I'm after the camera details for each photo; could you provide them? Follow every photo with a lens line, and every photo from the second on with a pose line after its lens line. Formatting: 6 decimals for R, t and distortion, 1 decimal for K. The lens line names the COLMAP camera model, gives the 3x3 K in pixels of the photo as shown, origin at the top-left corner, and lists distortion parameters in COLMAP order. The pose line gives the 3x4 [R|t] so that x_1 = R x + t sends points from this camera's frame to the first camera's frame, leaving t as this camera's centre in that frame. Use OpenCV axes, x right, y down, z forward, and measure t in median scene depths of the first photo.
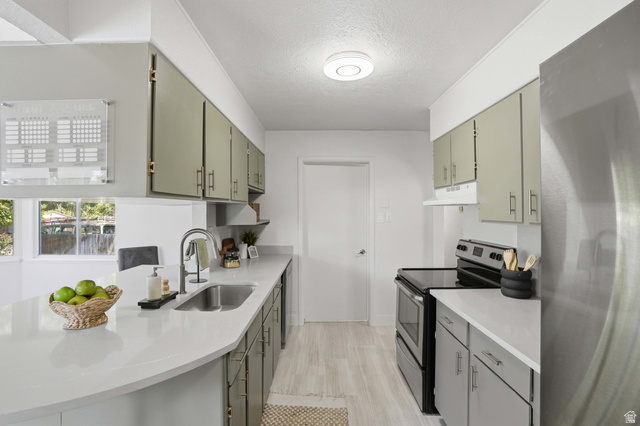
lens RADIAL K [[307.6, 0, 322.9], [0, 307.6, 211.0], [0, 0, 1]] dist [-0.032412, 0.000855]
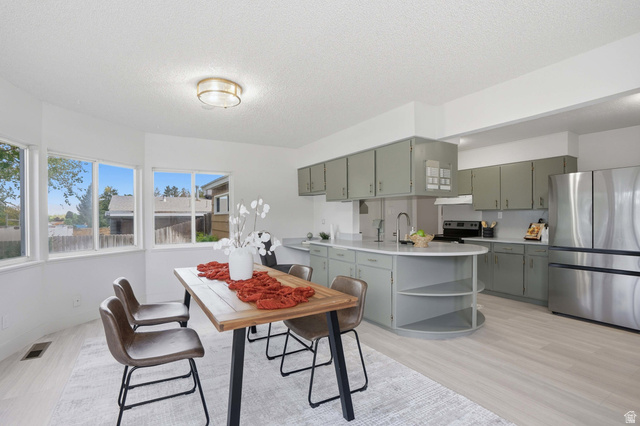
lens RADIAL K [[304.7, 0, 327.8], [0, 304.7, 217.2], [0, 0, 1]] dist [-0.031072, 0.000218]
pose [[0.848086, -0.002837, 0.529850, -1.483224], [0.001405, 0.999994, 0.003107, 0.065014], [-0.529856, -0.001890, 0.848085, -0.389866]]
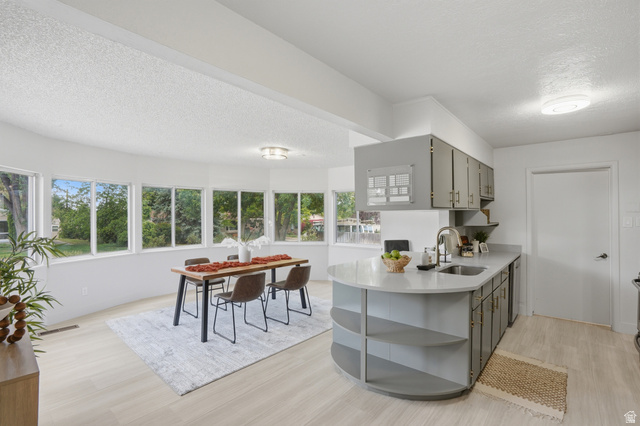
lens RADIAL K [[308.1, 0, 314.0], [0, 308.1, 214.4], [0, 0, 1]] dist [-0.052817, 0.026036]
pose [[0.750819, -0.001743, -0.660506, 0.089888], [0.003035, 0.999995, 0.000812, -0.008422], [0.660501, -0.002614, 0.750821, -0.489099]]
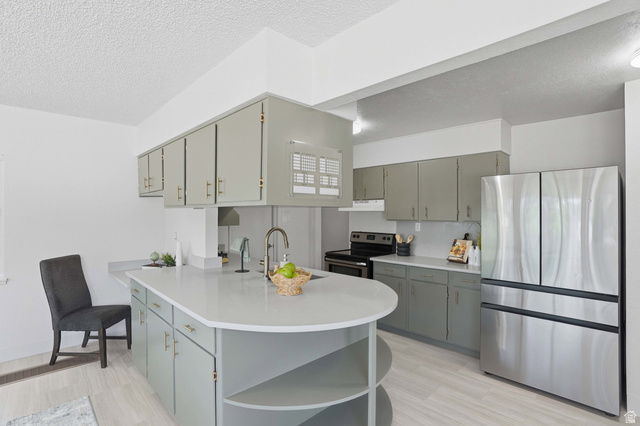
lens RADIAL K [[307.6, 0, 322.9], [0, 307.6, 211.0], [0, 0, 1]] dist [-0.032412, 0.000855]
pose [[0.716589, 0.011921, 0.697394, -0.909599], [-0.006563, 0.999925, -0.010349, -0.000570], [-0.697465, 0.002839, 0.716613, -0.090278]]
